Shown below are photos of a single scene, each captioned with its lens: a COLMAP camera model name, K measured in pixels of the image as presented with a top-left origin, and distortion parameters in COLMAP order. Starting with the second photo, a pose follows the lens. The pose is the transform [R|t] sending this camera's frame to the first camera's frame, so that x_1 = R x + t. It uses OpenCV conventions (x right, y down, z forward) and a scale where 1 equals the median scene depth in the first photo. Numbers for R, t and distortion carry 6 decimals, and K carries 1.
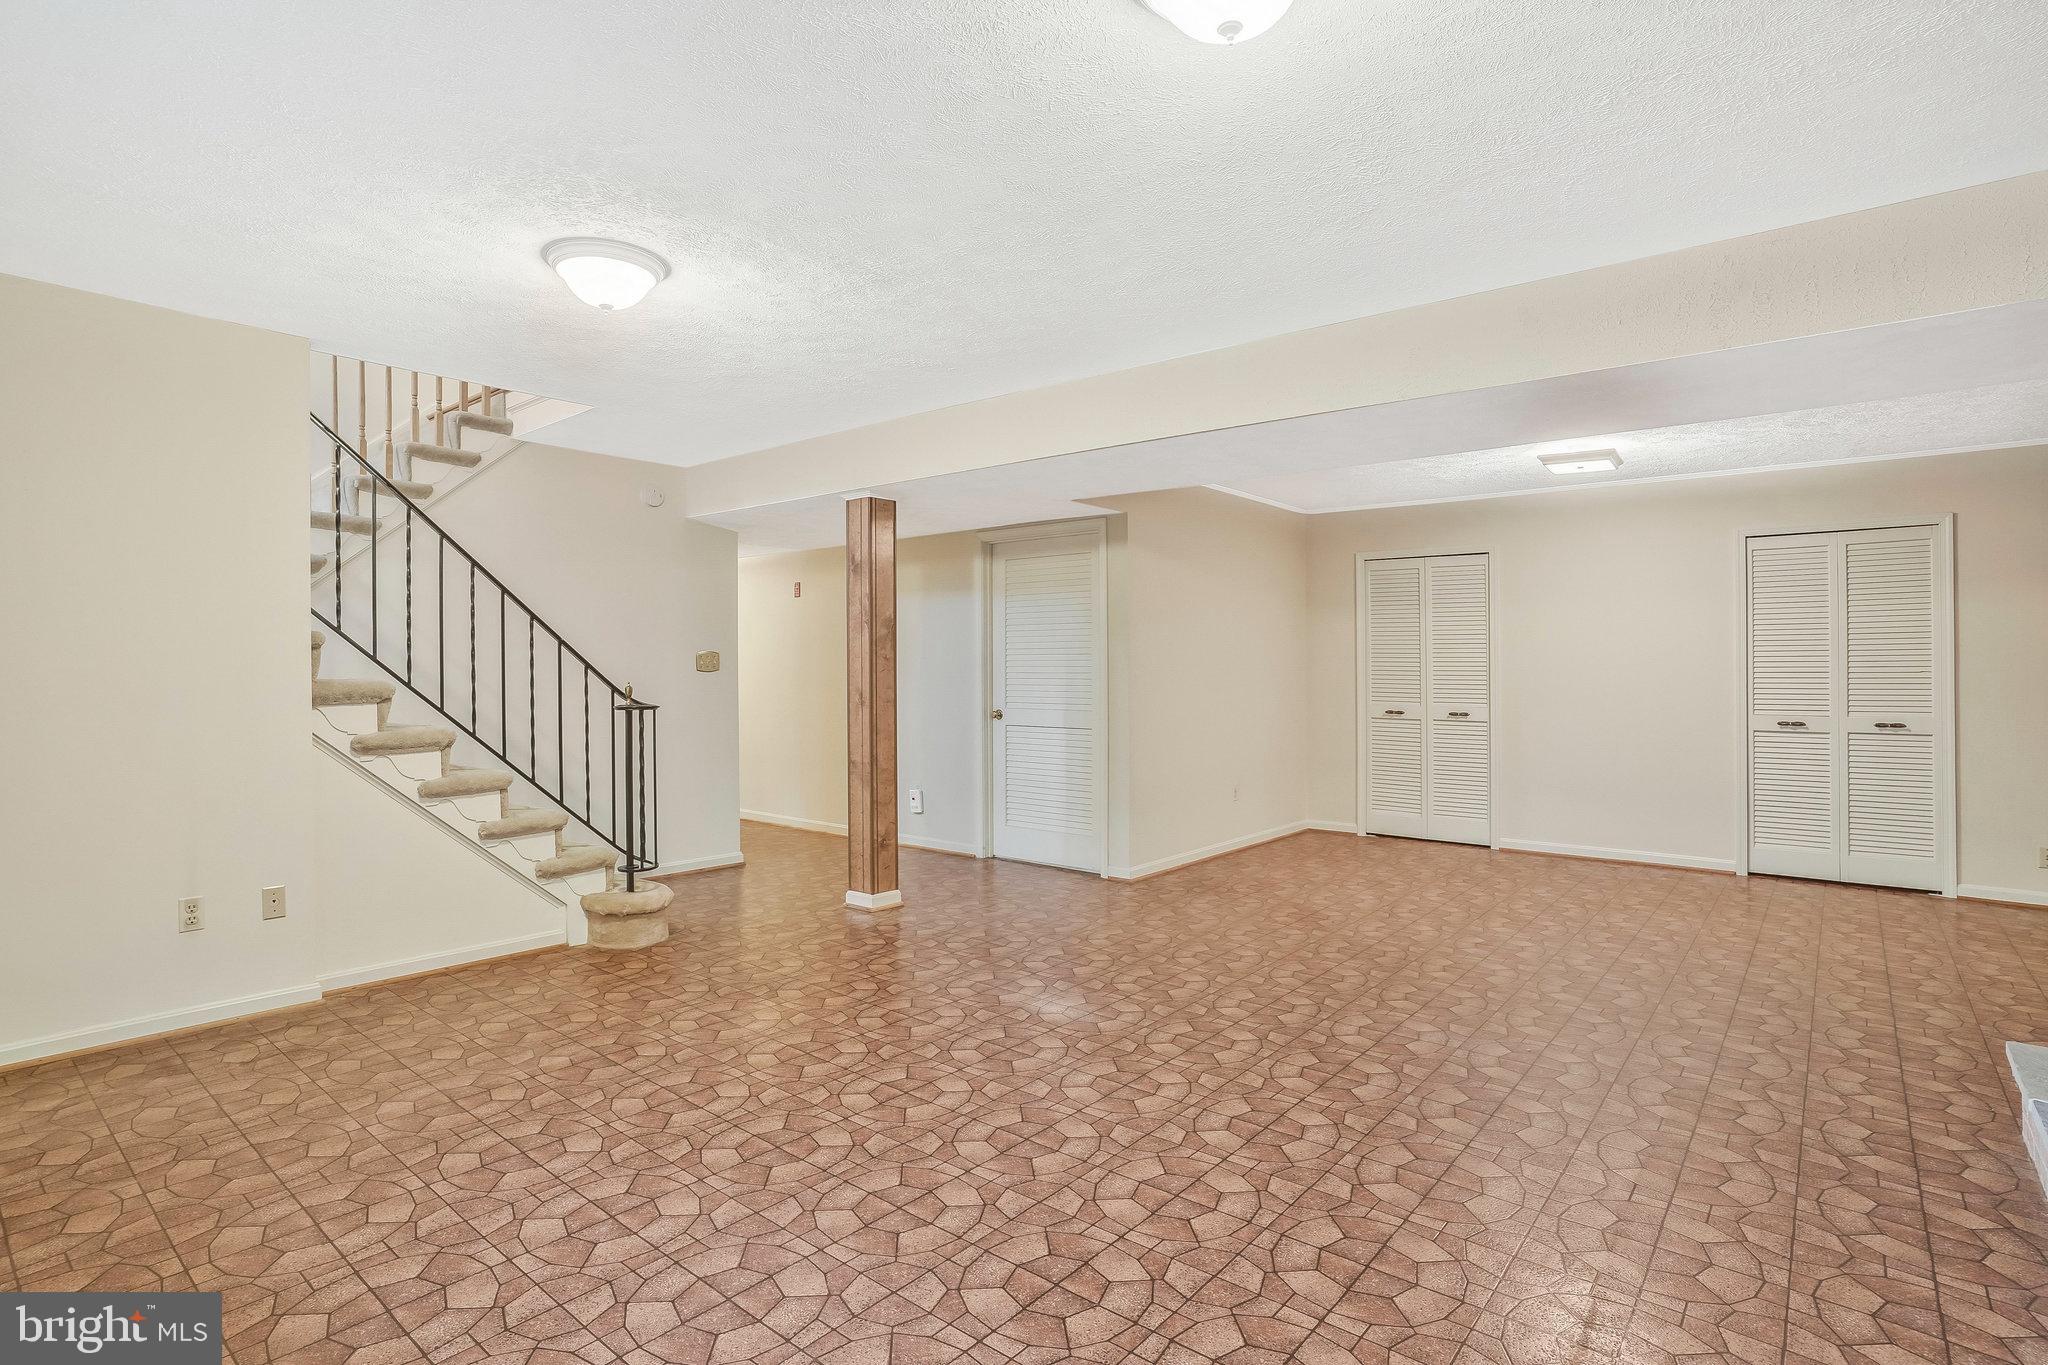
lens RADIAL K [[1029.9, 0, 1001.9], [0, 1029.9, 600.3], [0, 0, 1]] dist [-0.084482, 0.028596]
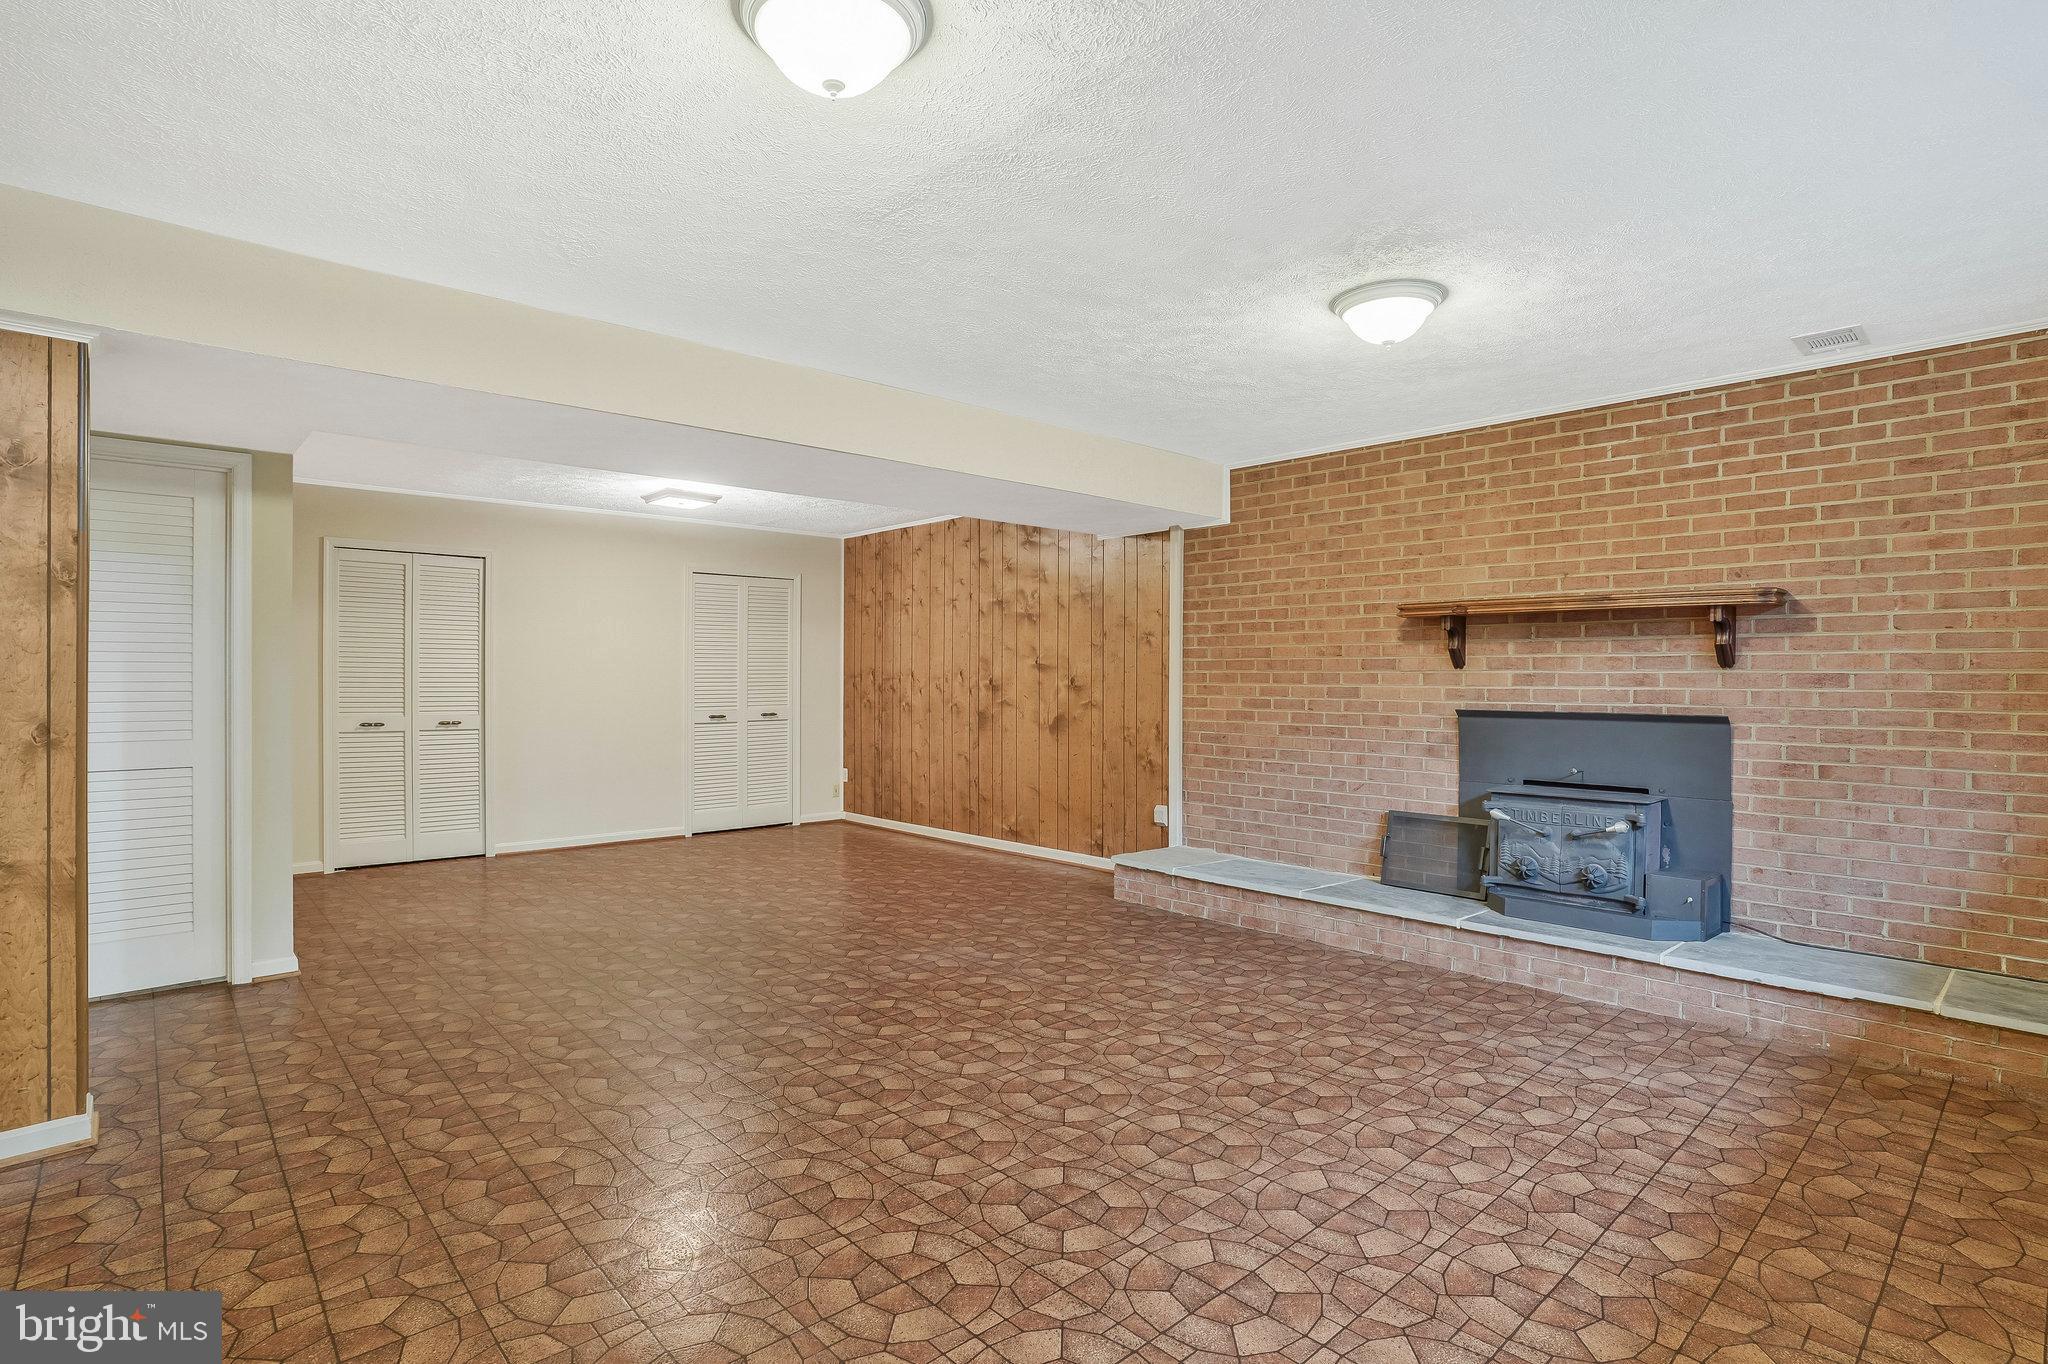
lens RADIAL K [[1023.0, 0, 1025.5], [0, 1023.0, 673.2], [0, 0, 1]] dist [-0.087825, 0.047284]
pose [[0.123707, -0.005634, 0.992303, -0.975252], [-0.065625, 0.997748, 0.013846, 0.039424], [-0.990146, -0.066832, 0.123059, 0.817293]]
